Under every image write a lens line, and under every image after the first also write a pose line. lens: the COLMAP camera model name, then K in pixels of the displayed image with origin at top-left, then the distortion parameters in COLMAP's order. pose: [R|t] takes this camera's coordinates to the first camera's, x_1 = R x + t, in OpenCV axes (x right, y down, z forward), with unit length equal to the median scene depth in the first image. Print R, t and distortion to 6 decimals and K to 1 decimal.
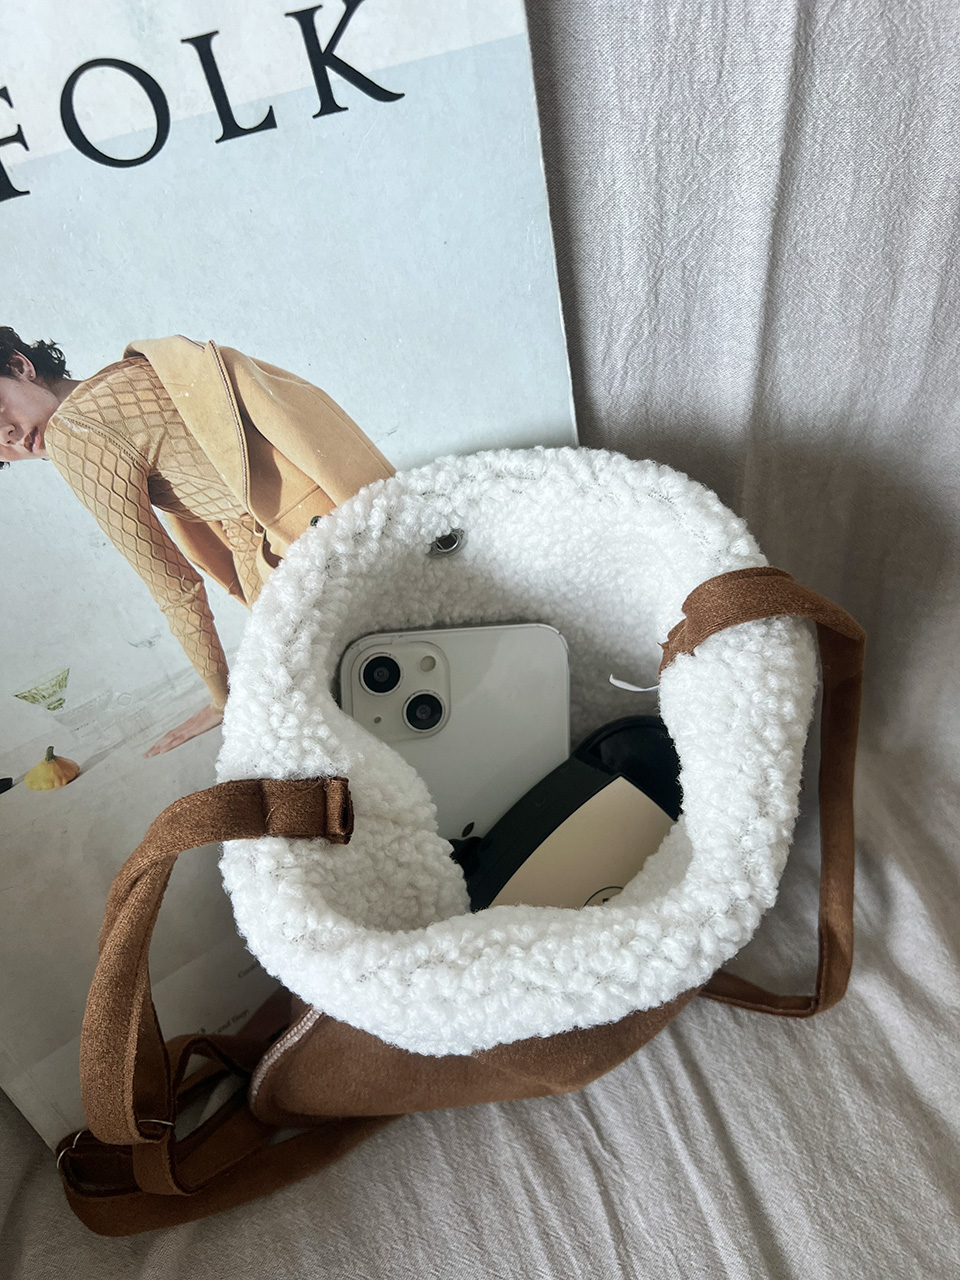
lens RADIAL K [[1023.9, 0, 480.0], [0, 1023.9, 640.0], [0, 0, 1]] dist [0.008231, -0.042019]
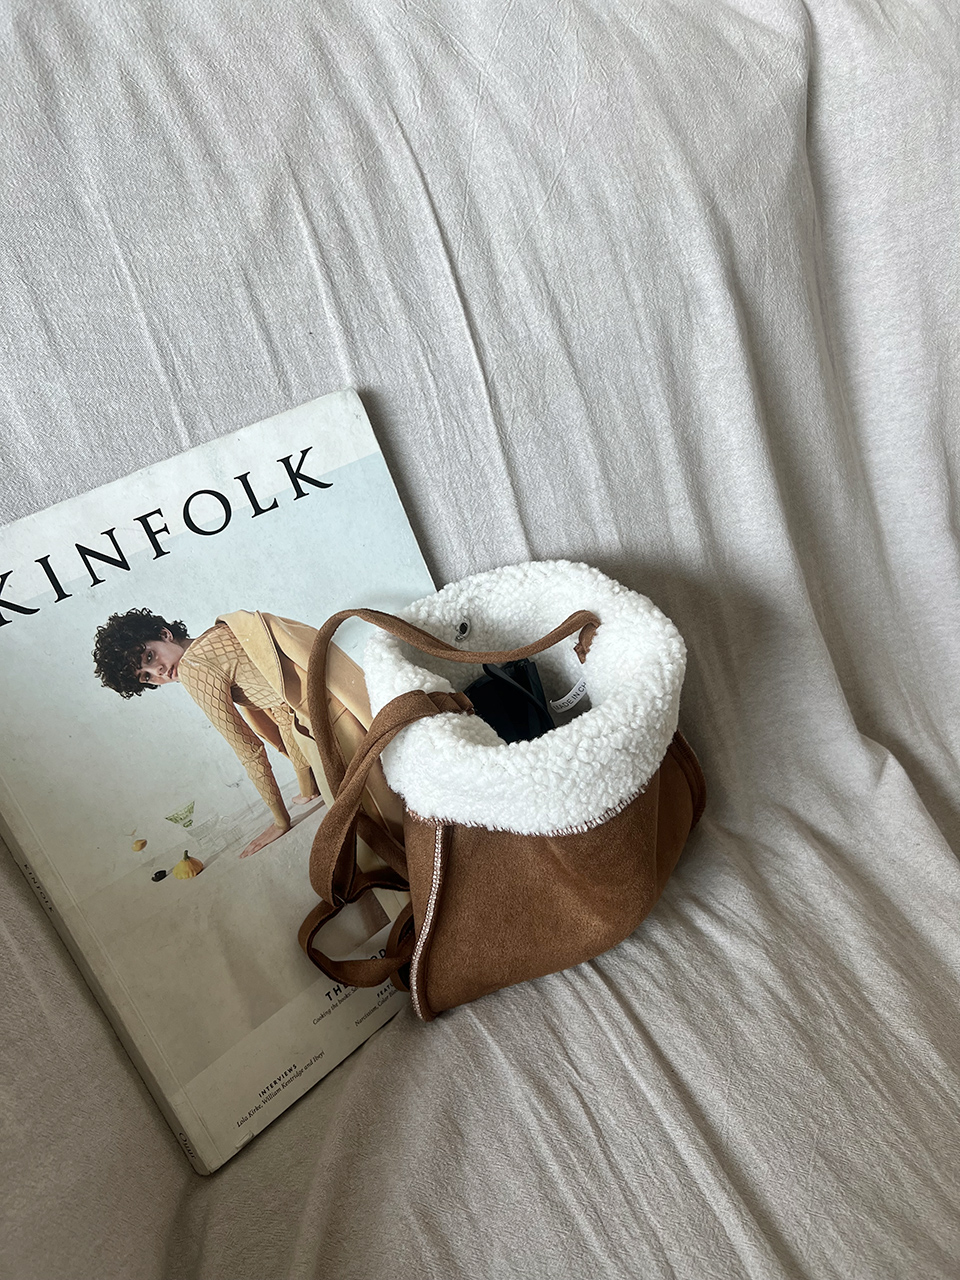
lens RADIAL K [[900.5, 0, 480.0], [0, 900.5, 640.0], [0, 0, 1]] dist [0.050769, -0.218209]
pose [[0.975656, -0.204887, 0.078205, 0.014405], [0.218041, 0.868019, -0.446096, 0.617413], [0.023516, 0.452288, 0.891562, -0.525407]]
